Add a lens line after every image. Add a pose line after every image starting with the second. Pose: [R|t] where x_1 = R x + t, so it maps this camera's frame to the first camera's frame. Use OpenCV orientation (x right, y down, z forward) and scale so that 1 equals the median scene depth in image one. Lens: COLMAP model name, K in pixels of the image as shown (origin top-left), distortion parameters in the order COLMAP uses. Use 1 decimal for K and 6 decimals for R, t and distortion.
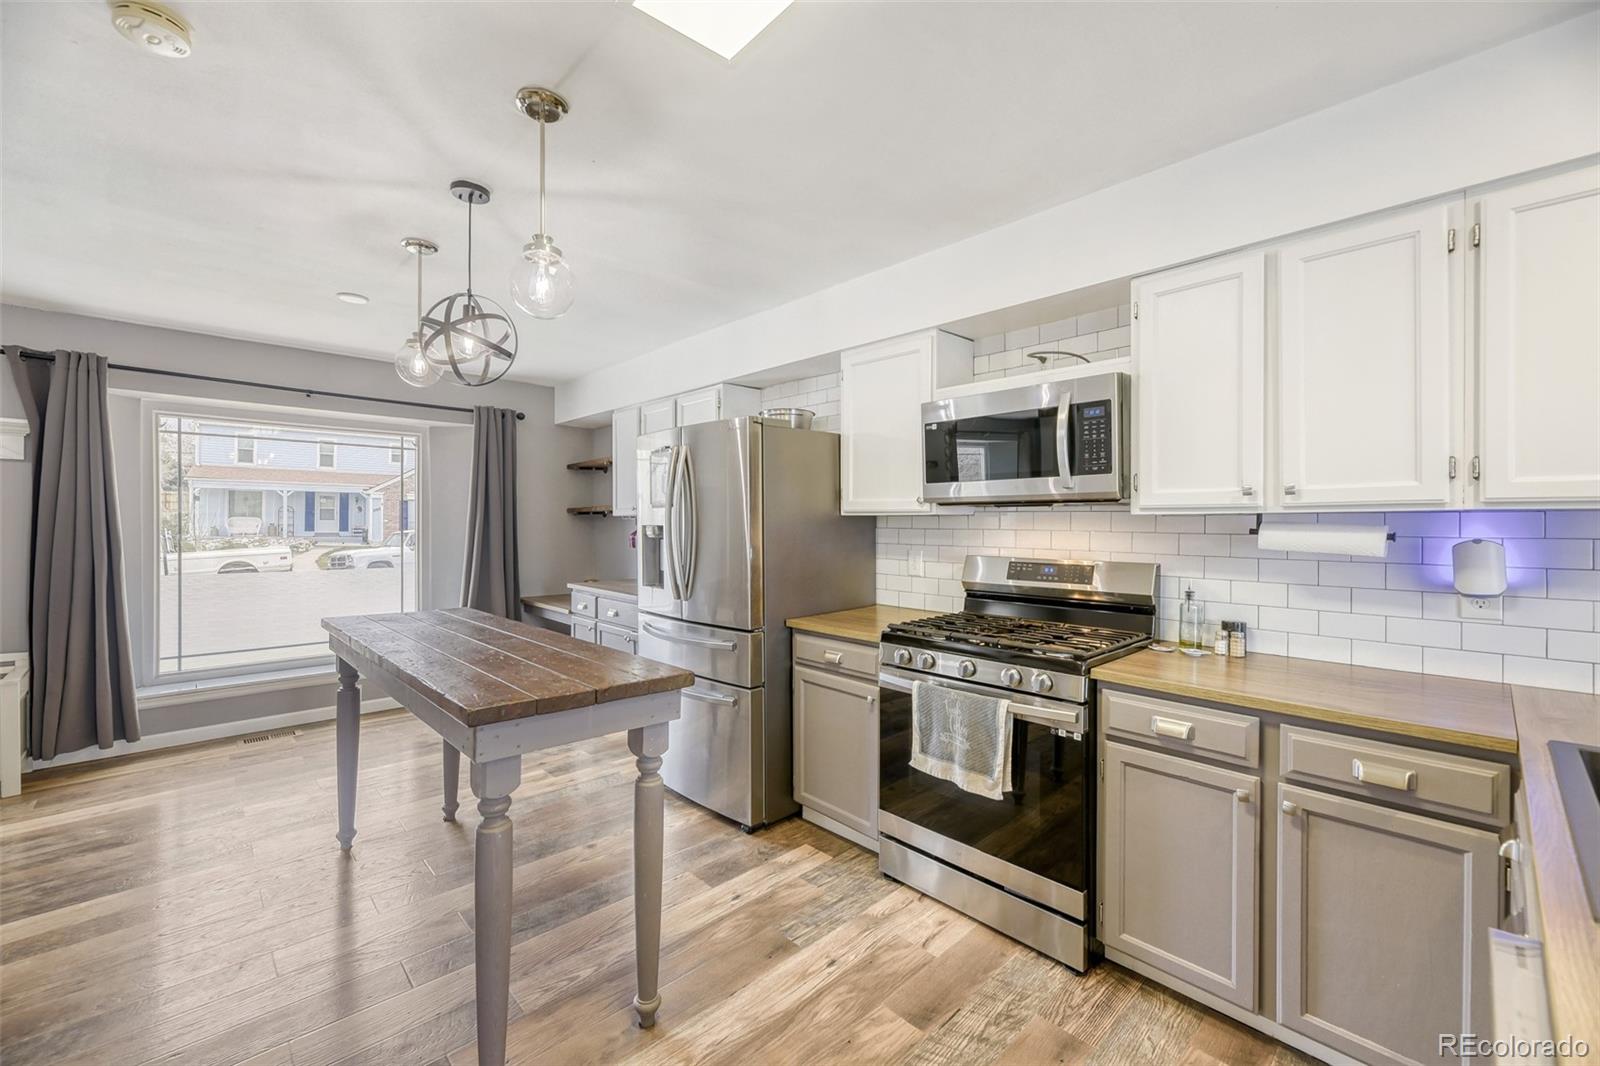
lens RADIAL K [[646.9, 0, 772.8], [0, 646.9, 516.1], [0, 0, 1]] dist [0.000167, -0.000590]
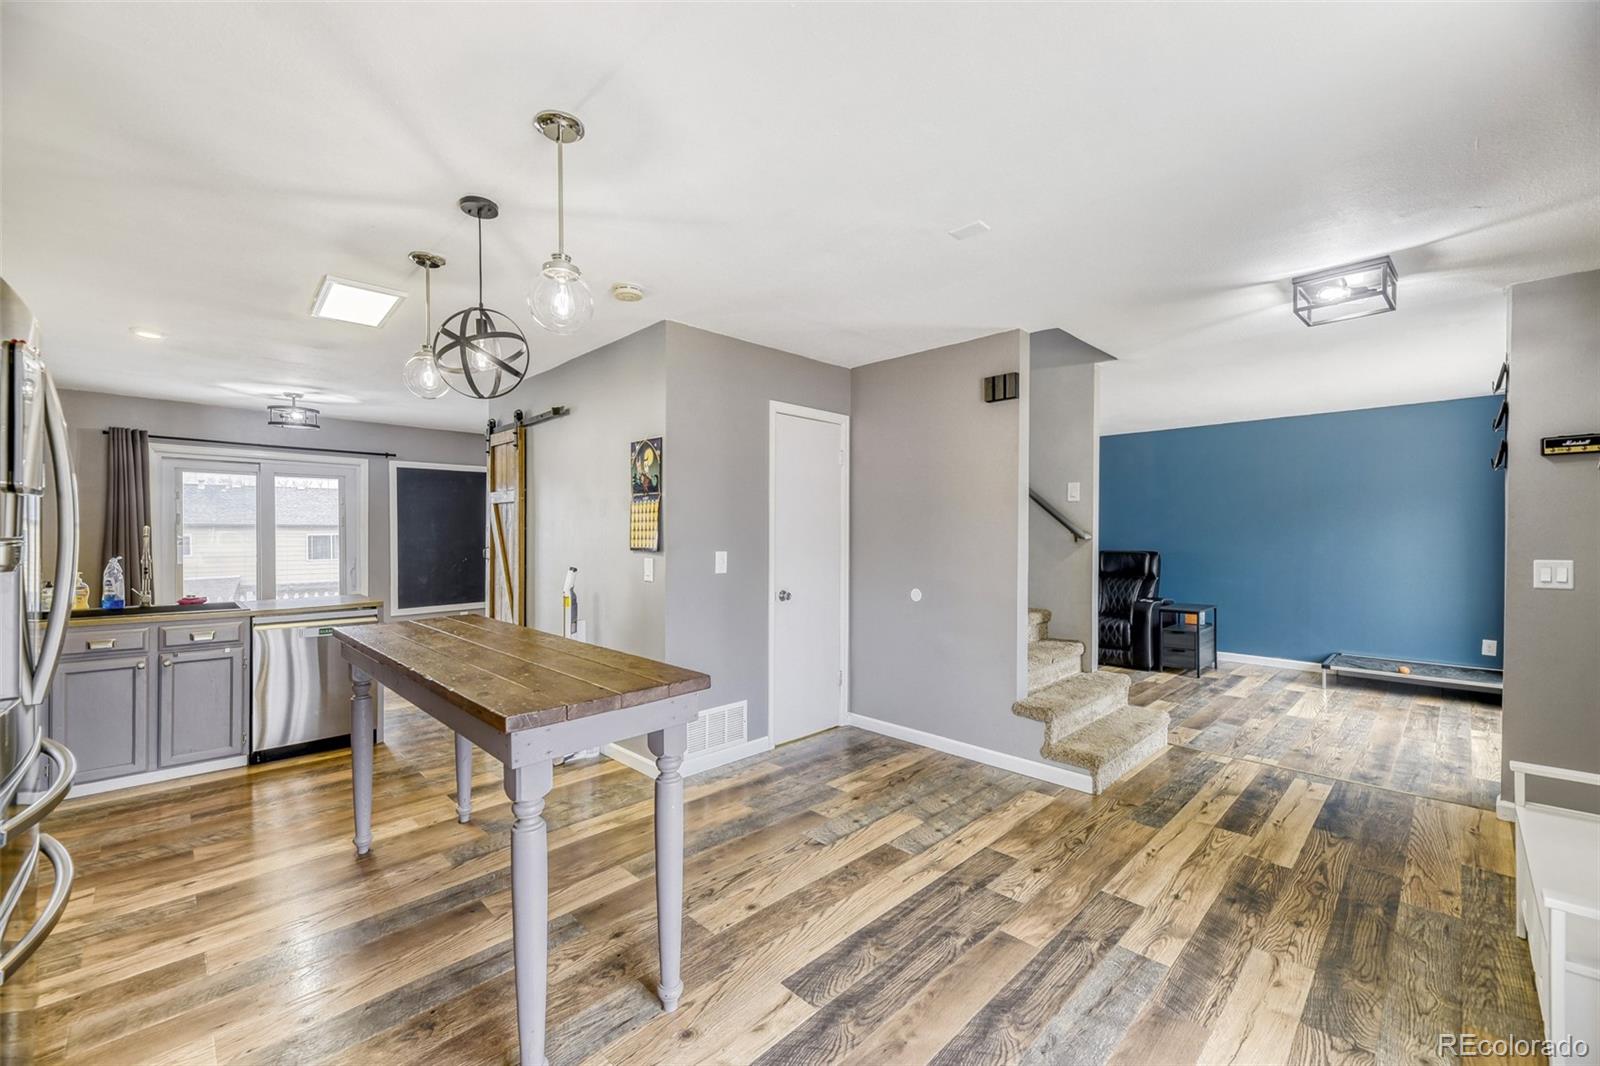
lens RADIAL K [[646.9, 0, 796.4], [0, 646.9, 540.0], [0, 0, 1]] dist [0.000167, -0.000590]
pose [[-0.998801, -0.000941, -0.048948, -0.906562], [-0.001156, 0.999990, 0.004370, 0.005353], [0.048943, 0.004421, -0.998792, 2.025849]]
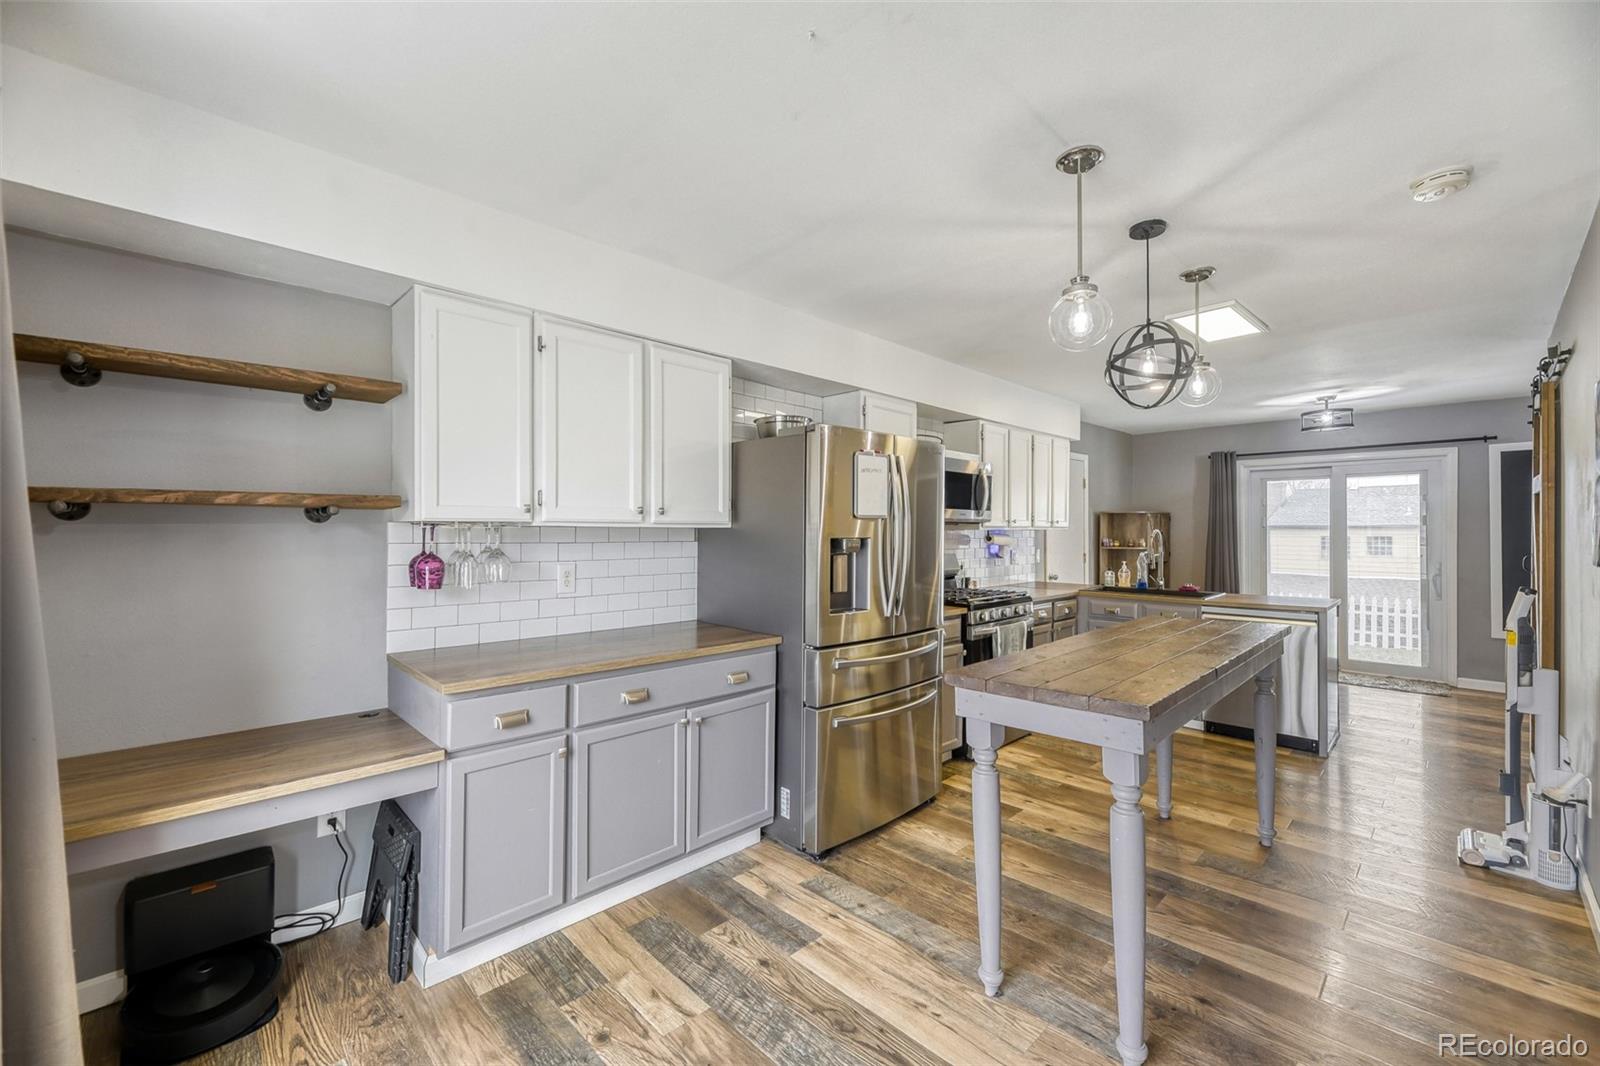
lens RADIAL K [[646.9, 0, 795.9], [0, 646.9, 531.5], [0, 0, 1]] dist [0.000167, -0.000590]
pose [[-0.030574, 0.000358, 0.999532, -1.512118], [-0.006867, 0.999976, -0.000568, -0.004076], [-0.999509, -0.006881, -0.030571, 1.604356]]
